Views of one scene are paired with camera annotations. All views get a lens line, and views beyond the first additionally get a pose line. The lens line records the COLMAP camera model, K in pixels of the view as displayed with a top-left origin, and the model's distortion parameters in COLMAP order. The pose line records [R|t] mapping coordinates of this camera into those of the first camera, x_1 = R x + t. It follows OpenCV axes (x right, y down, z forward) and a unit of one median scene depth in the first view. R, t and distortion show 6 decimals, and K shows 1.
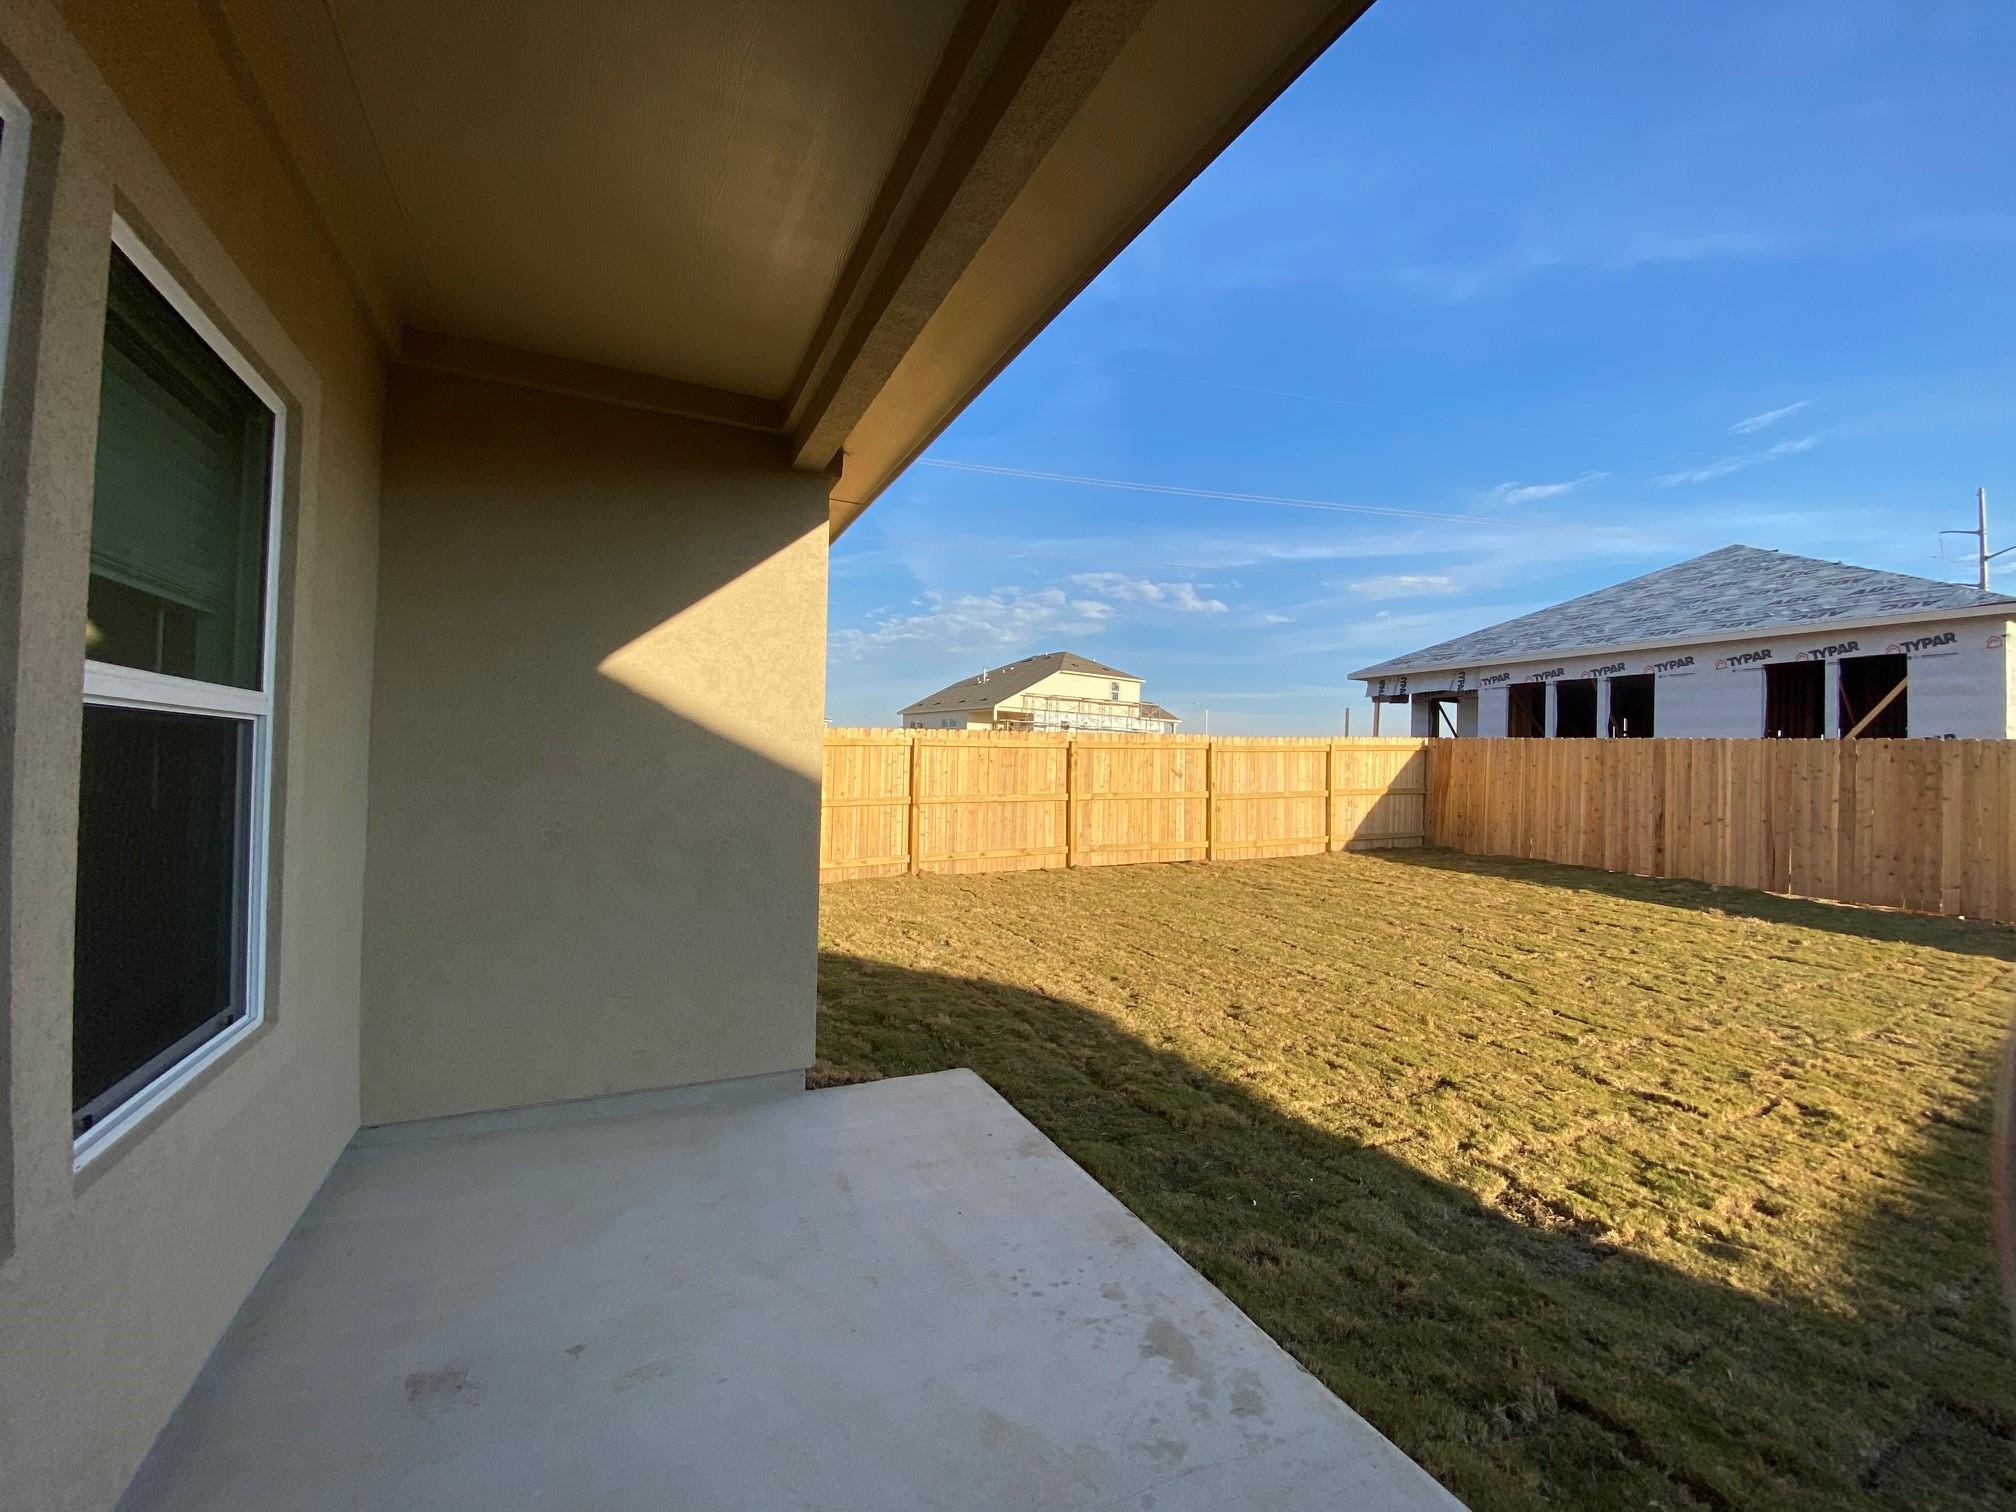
lens RADIAL K [[818.5, 0, 1008.0], [0, 818.5, 756.0], [0, 0, 1]] dist [-0.000076, -0.011225]
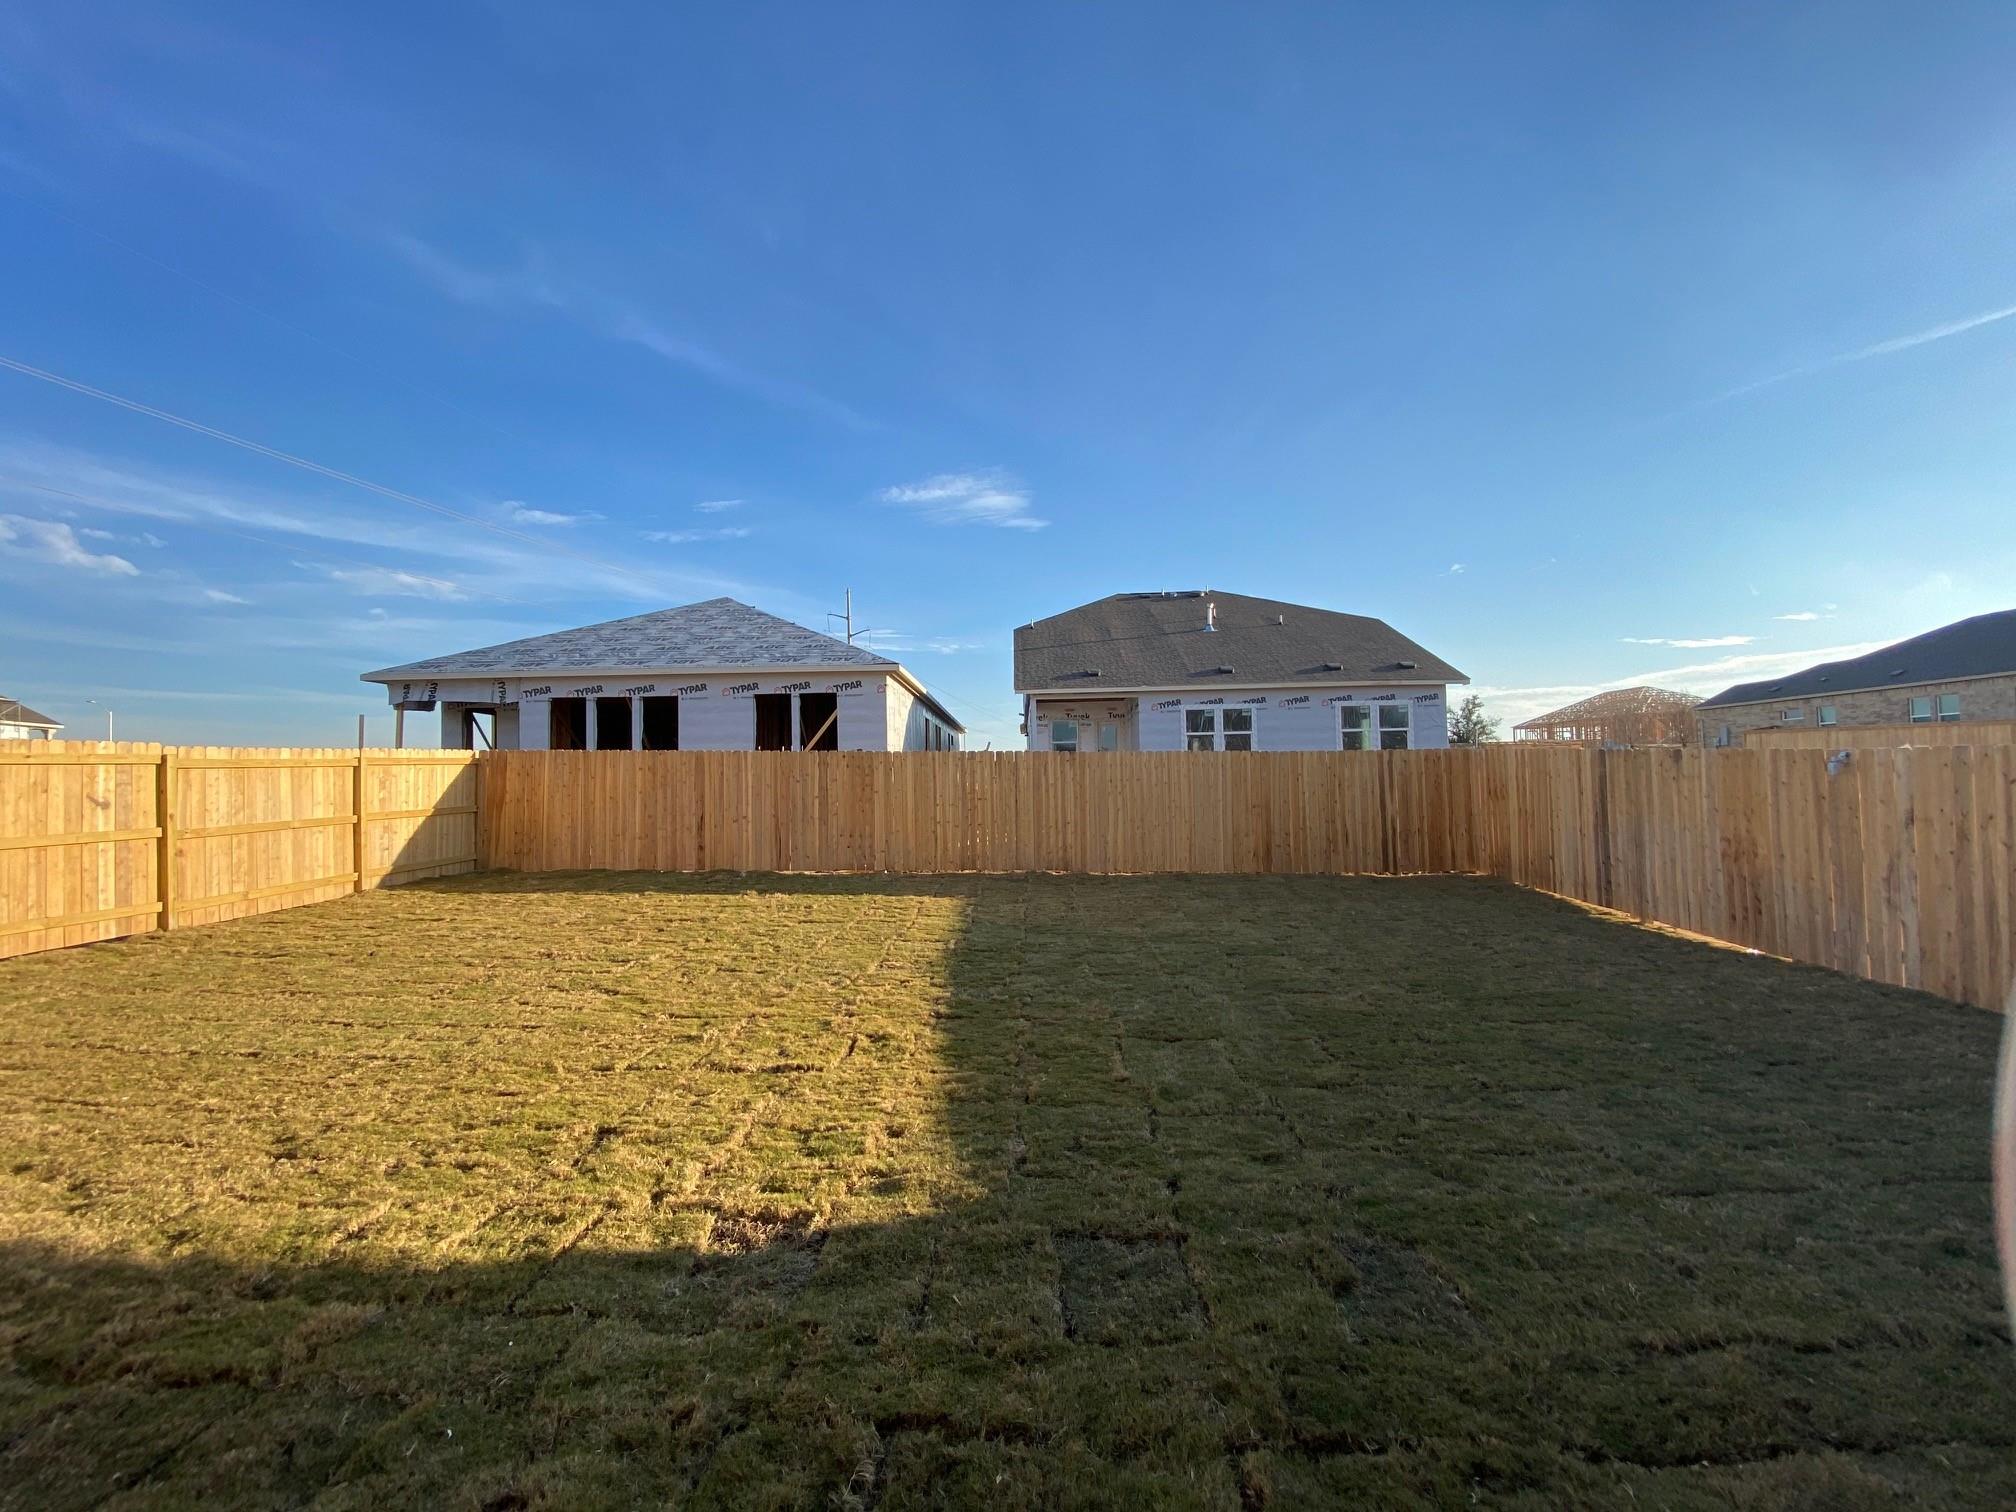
lens RADIAL K [[817.7, 0, 1009.1], [0, 817.7, 744.2], [0, 0, 1]] dist [0.029635, -0.022526]
pose [[0.477055, 0.009126, 0.878826, -0.030793], [0.019120, 0.999602, -0.020758, 0.003718], [-0.878665, 0.026706, 0.476690, 0.112526]]
